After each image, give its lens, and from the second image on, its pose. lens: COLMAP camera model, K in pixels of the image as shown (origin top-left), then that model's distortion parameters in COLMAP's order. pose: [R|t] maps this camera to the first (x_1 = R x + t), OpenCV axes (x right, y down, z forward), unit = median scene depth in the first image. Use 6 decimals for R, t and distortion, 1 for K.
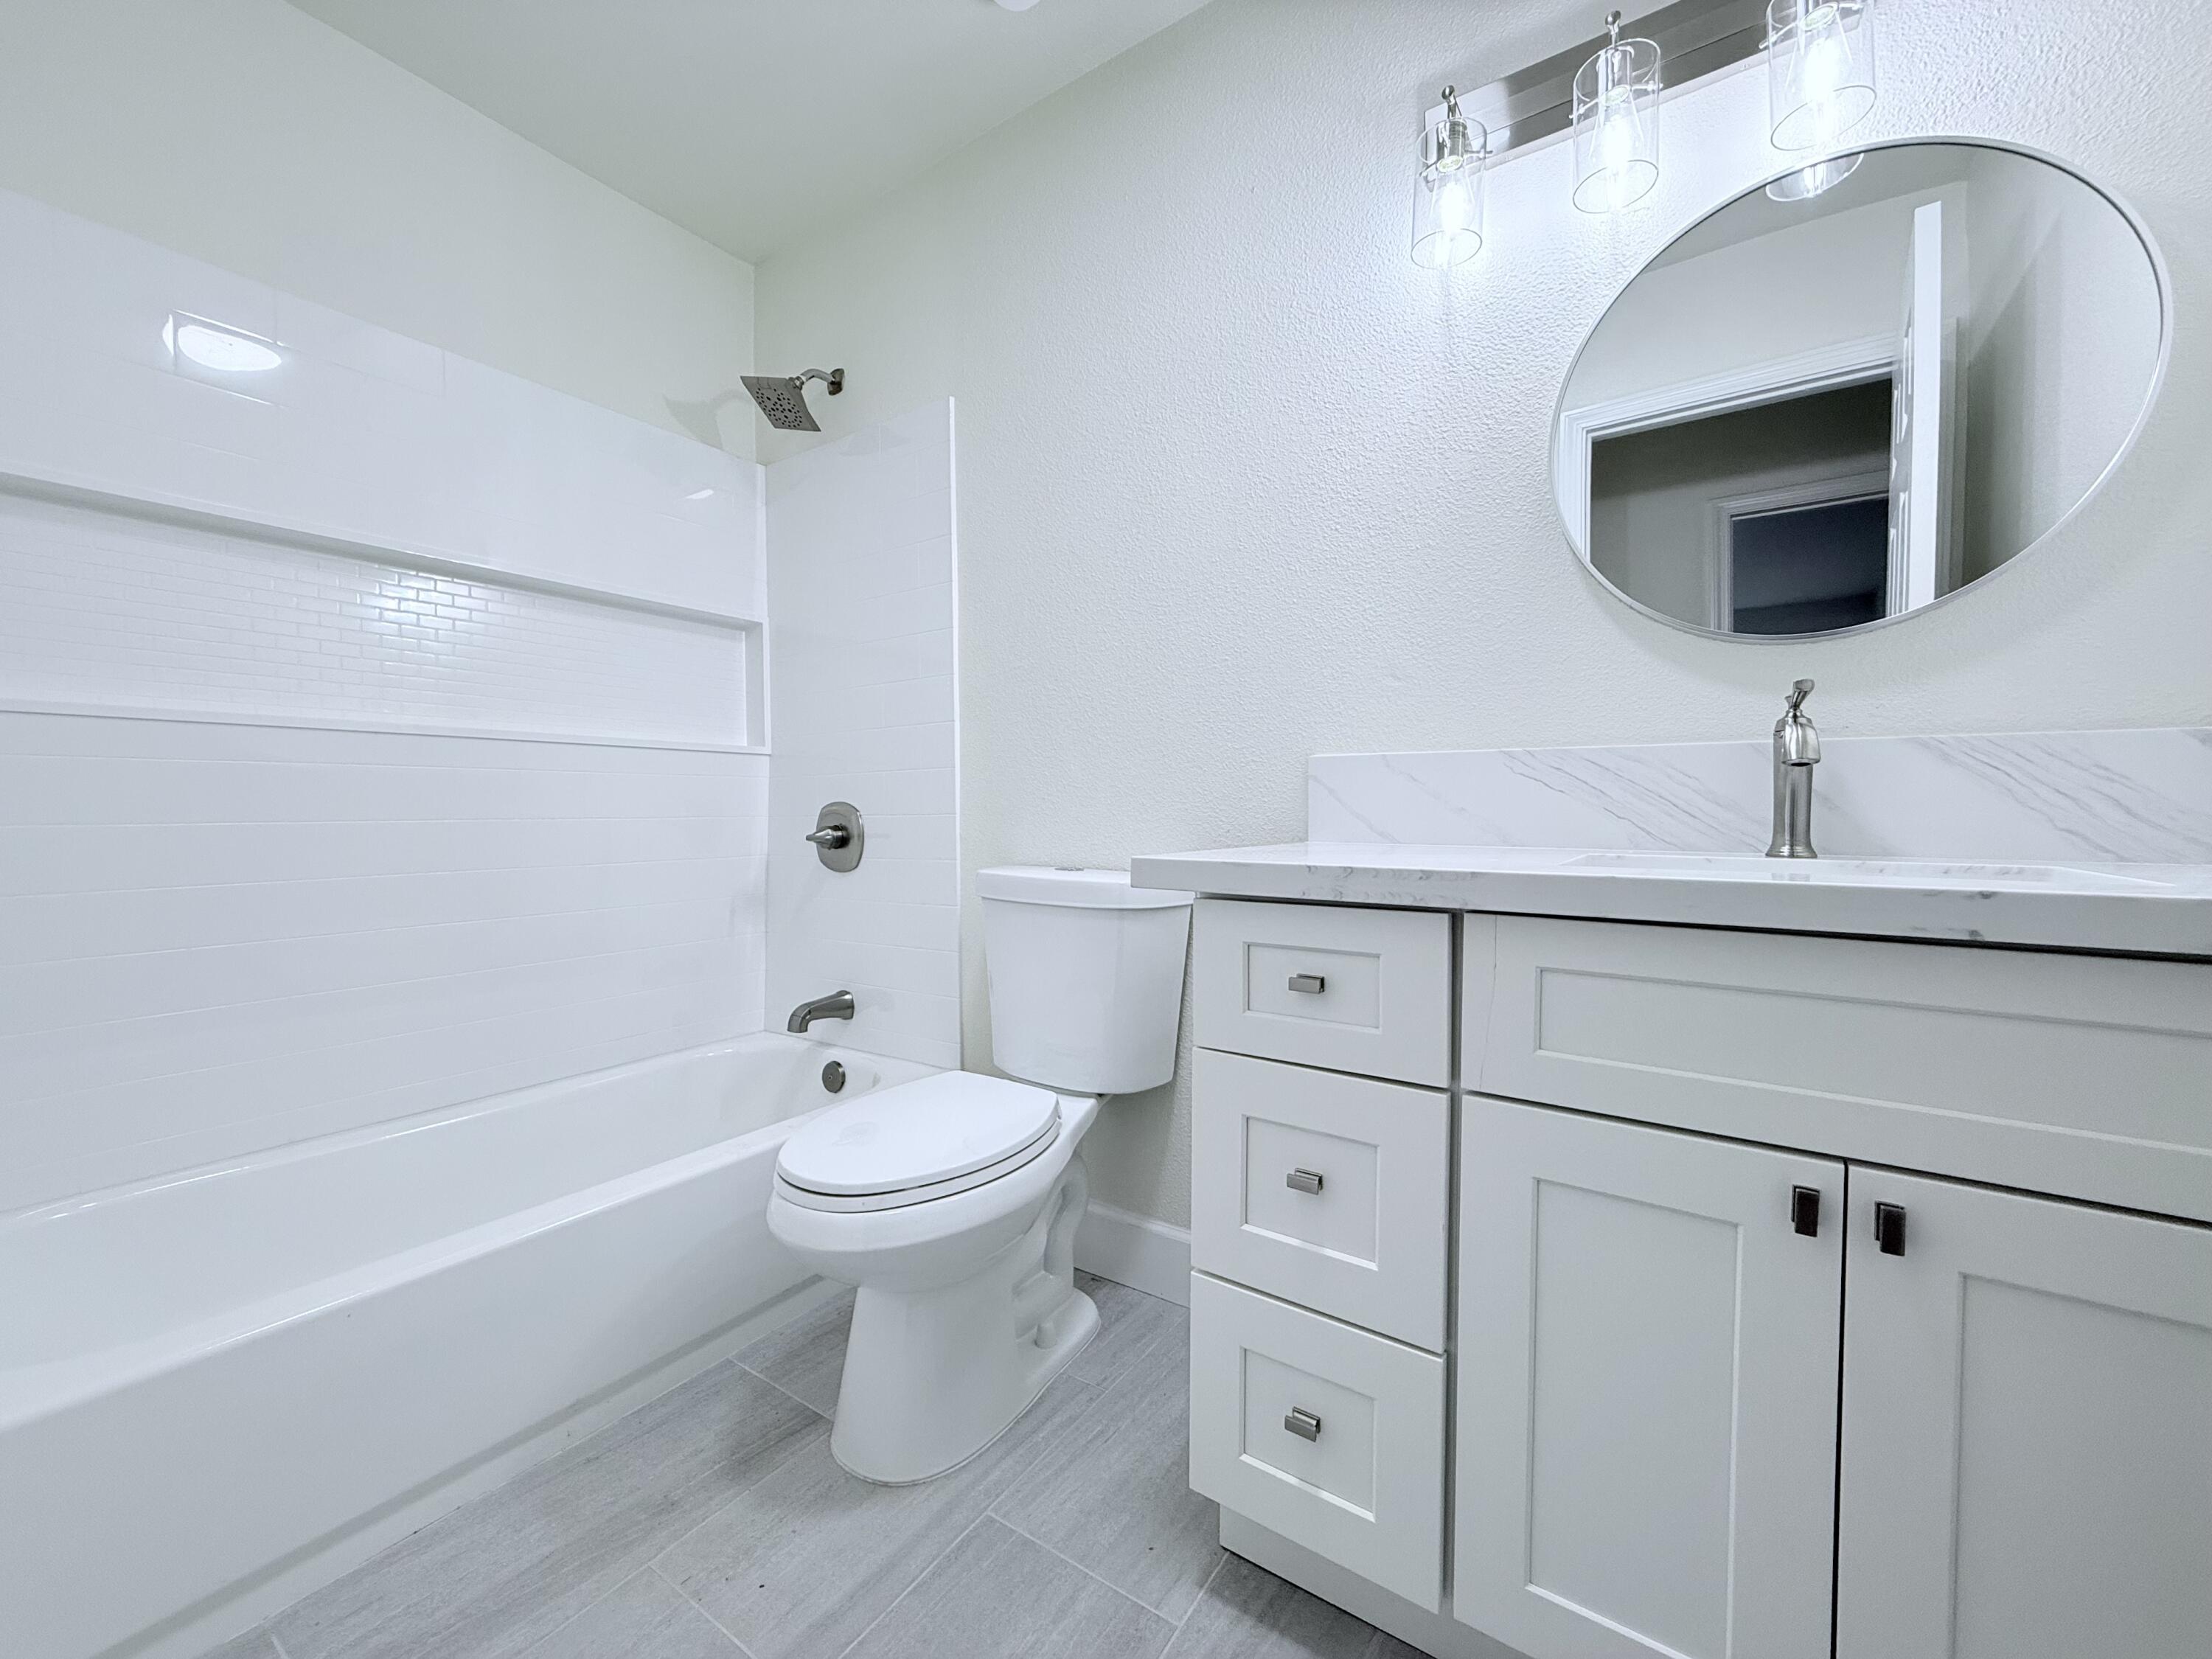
lens RADIAL K [[880.4, 0, 1102.0], [0, 880.4, 830.7], [0, 0, 1]] dist [0.000272, 0.000034]
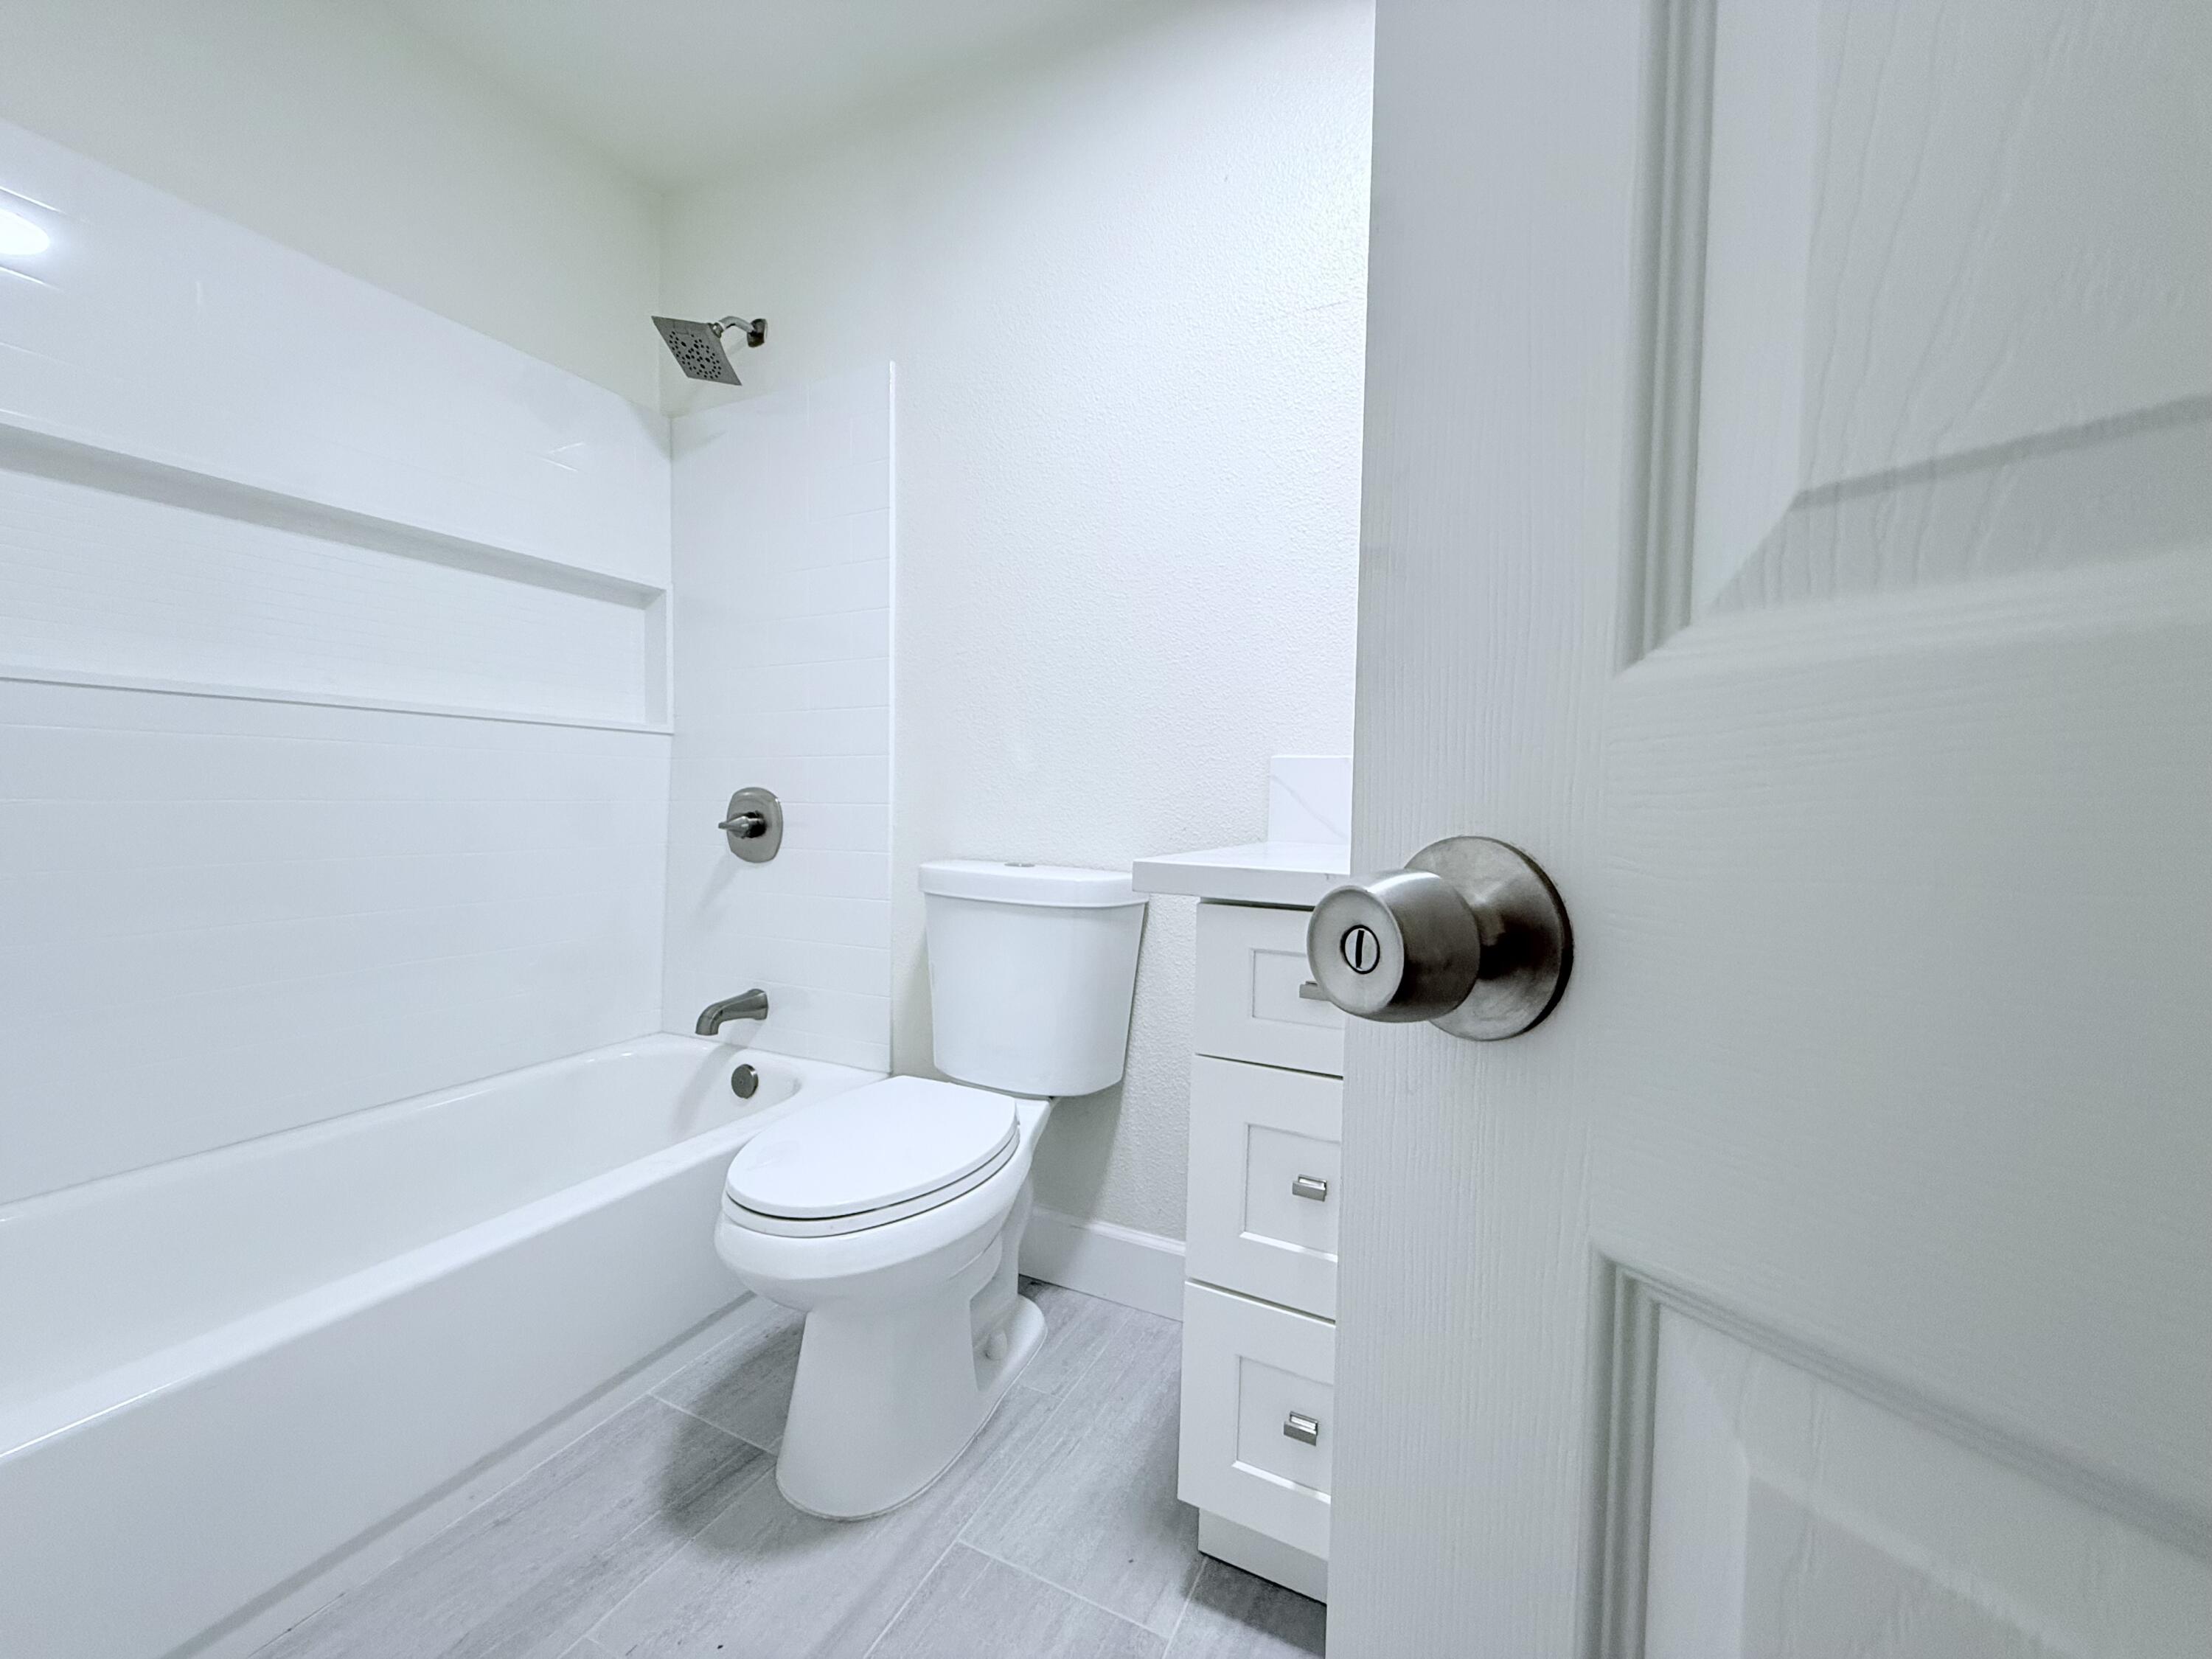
lens RADIAL K [[880.4, 0, 1102.0], [0, 880.4, 830.7], [0, 0, 1]] dist [0.000272, 0.000034]
pose [[0.989173, 0.018160, 0.145629, -0.114160], [-0.020505, 0.999683, 0.014622, -0.012937], [-0.145317, -0.017449, 0.989231, 0.037988]]
